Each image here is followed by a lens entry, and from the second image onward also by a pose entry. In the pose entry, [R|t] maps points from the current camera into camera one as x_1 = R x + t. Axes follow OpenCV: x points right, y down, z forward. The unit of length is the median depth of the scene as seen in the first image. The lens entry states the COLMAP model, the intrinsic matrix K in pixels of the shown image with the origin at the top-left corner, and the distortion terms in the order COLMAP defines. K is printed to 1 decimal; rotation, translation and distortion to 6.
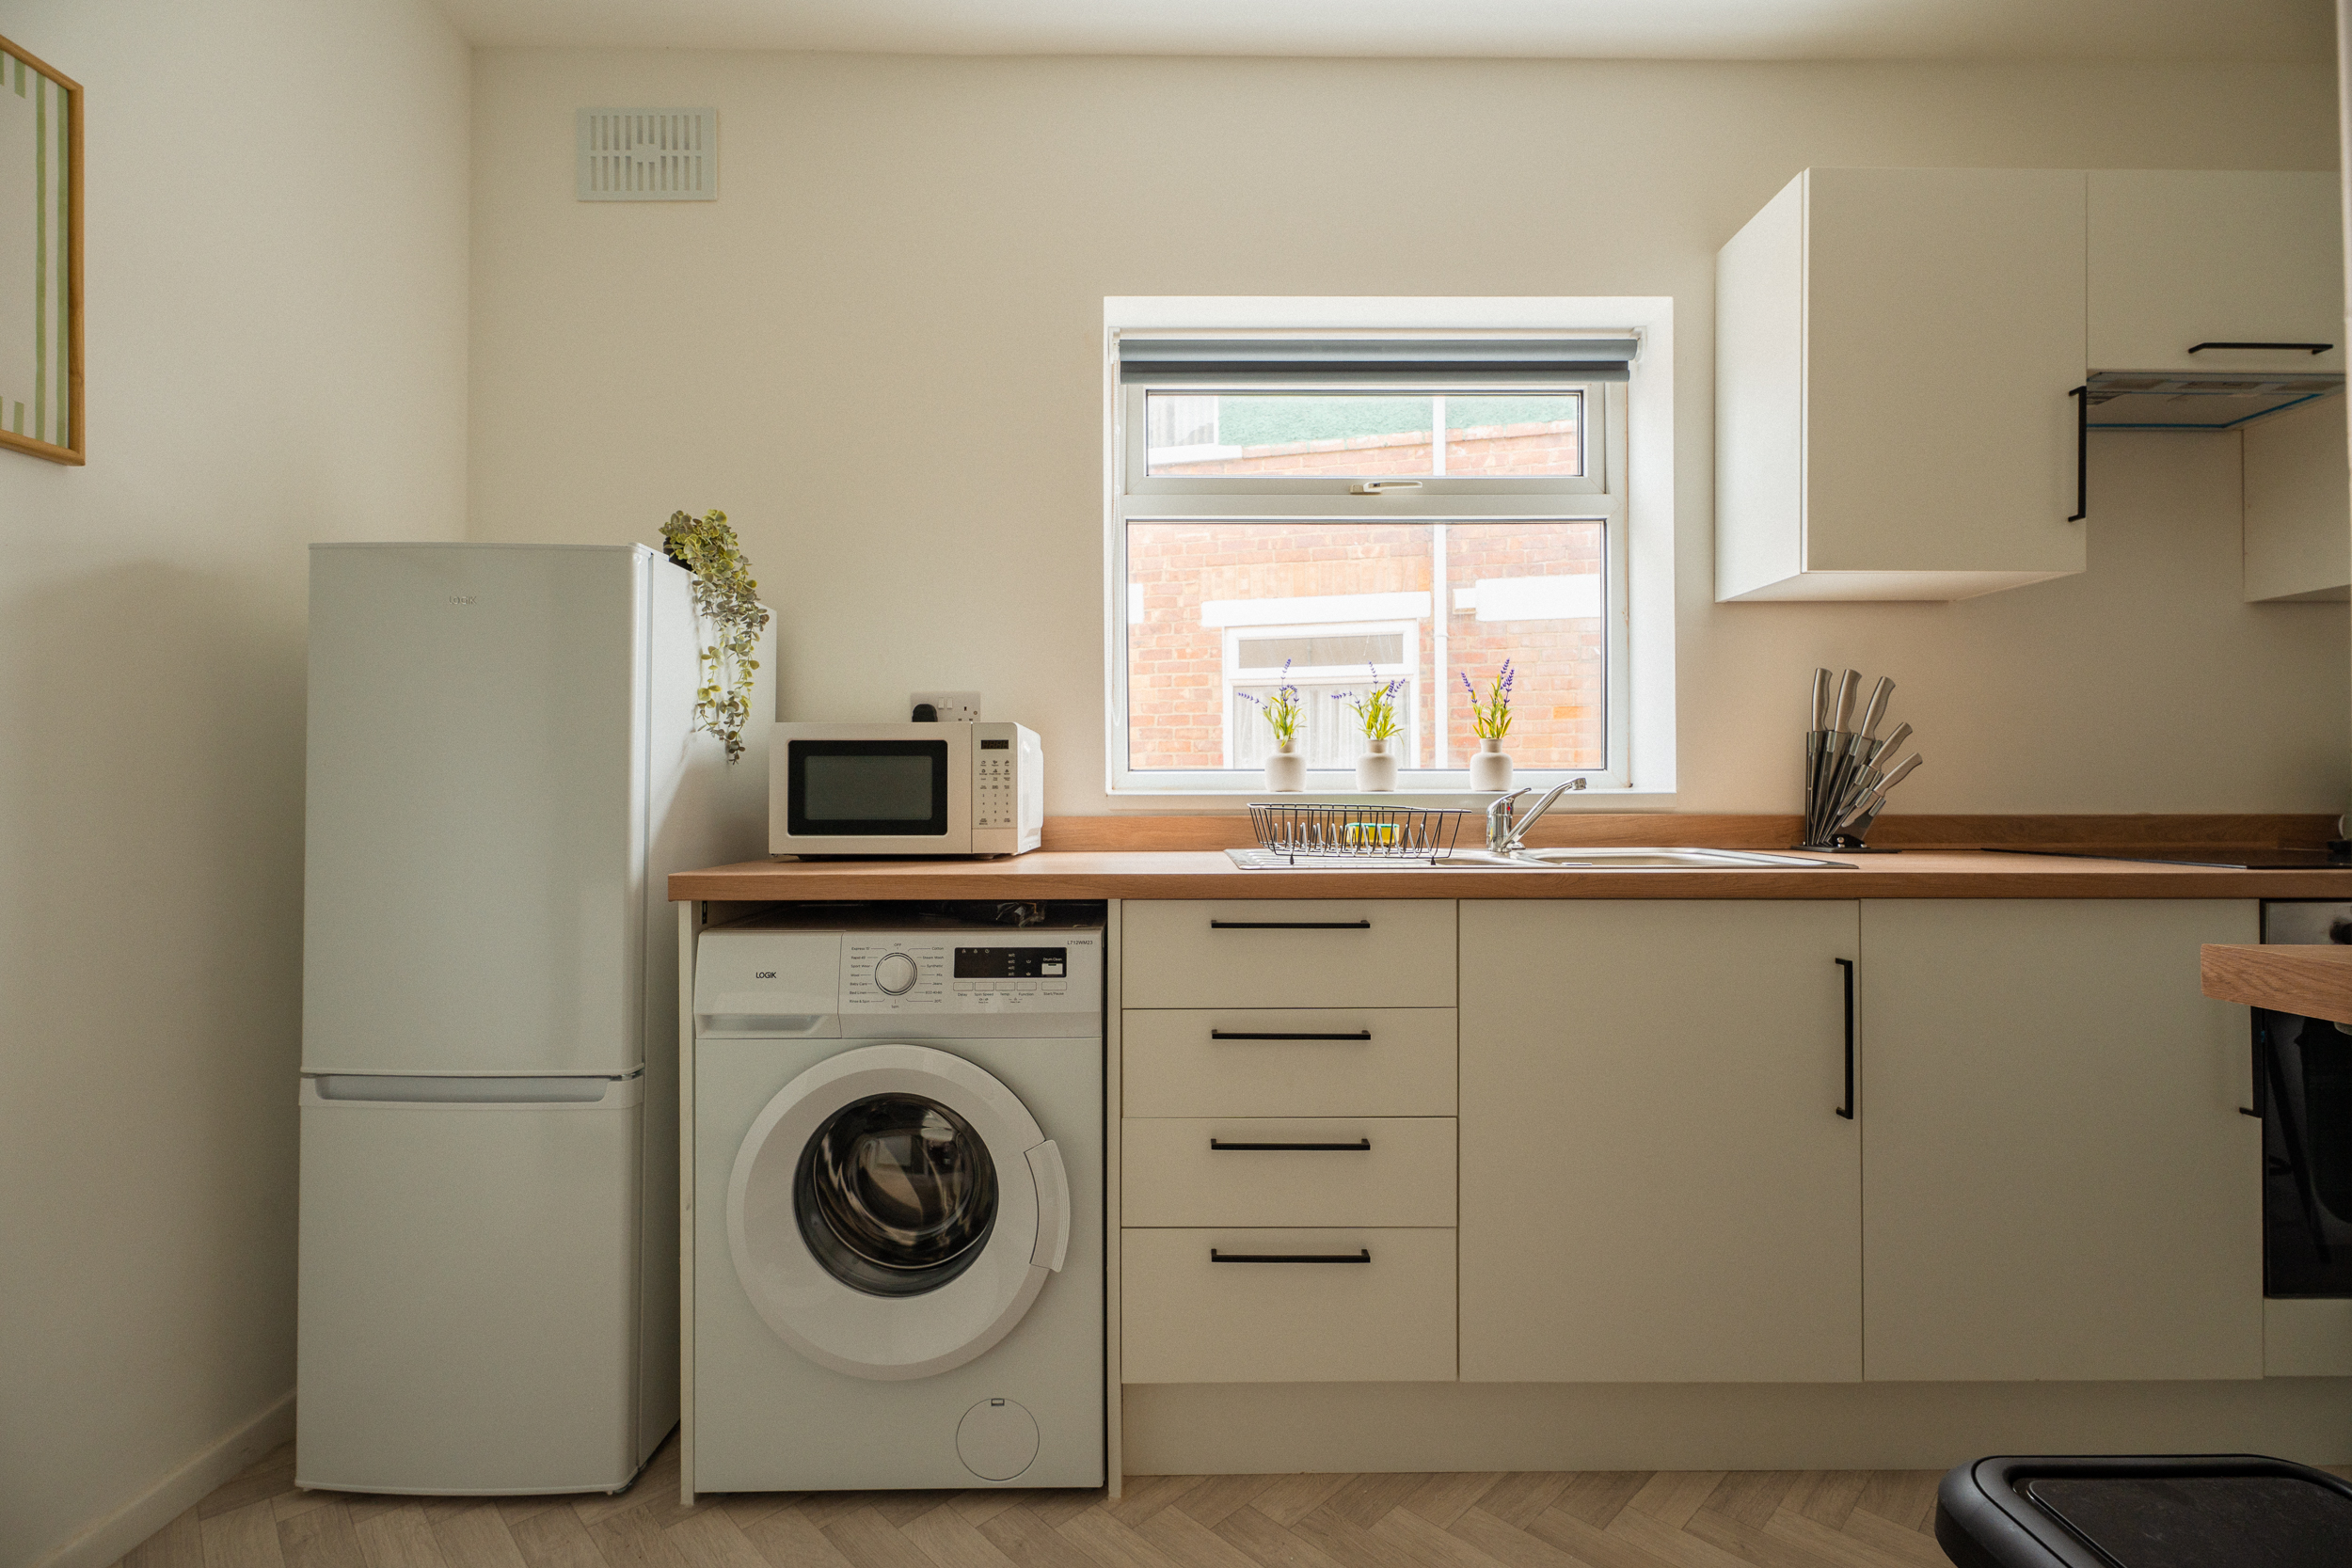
lens RADIAL K [[1049.3, 0, 1187.6], [0, 1049.3, 780.9], [0, 0, 1]] dist [-0.000840, 0.001187]
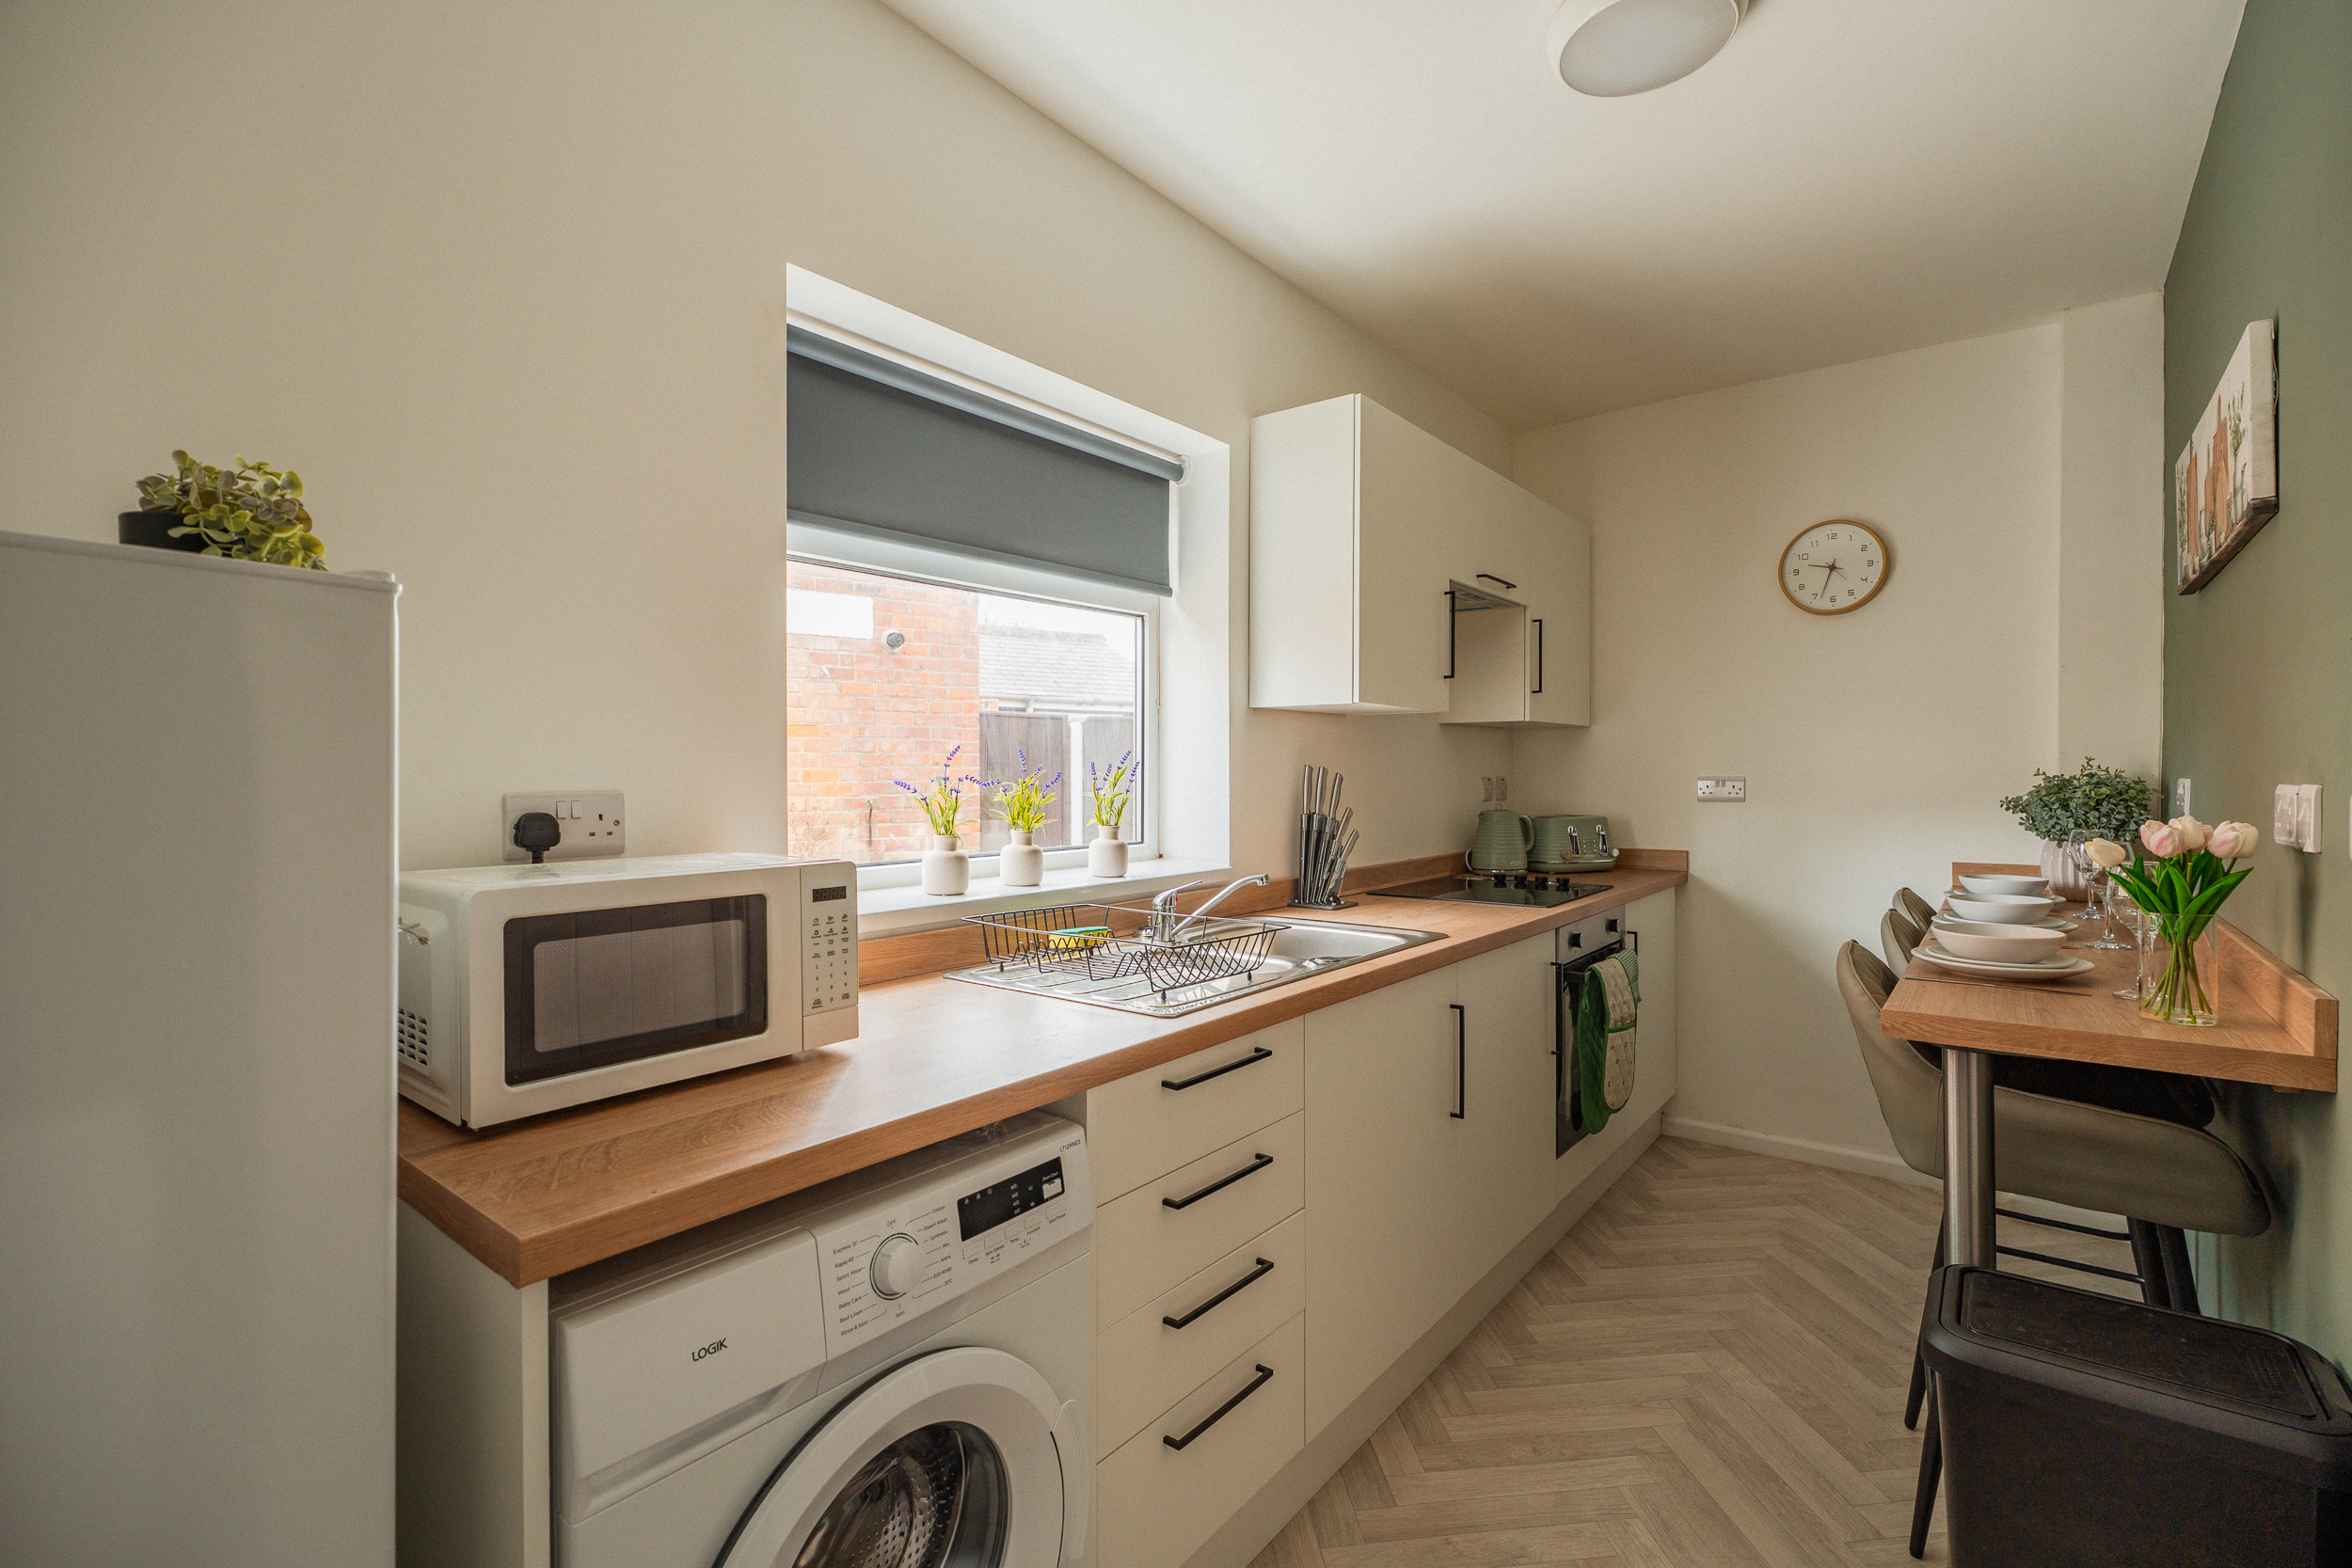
lens RADIAL K [[1049.3, 0, 1186.2], [0, 1049.3, 781.9], [0, 0, 1]] dist [-0.000840, 0.001187]
pose [[0.625920, -0.006394, 0.779861, -0.590462], [-0.007196, 0.999876, 0.013973, -0.122898], [-0.779854, -0.014358, 0.625797, 0.362822]]
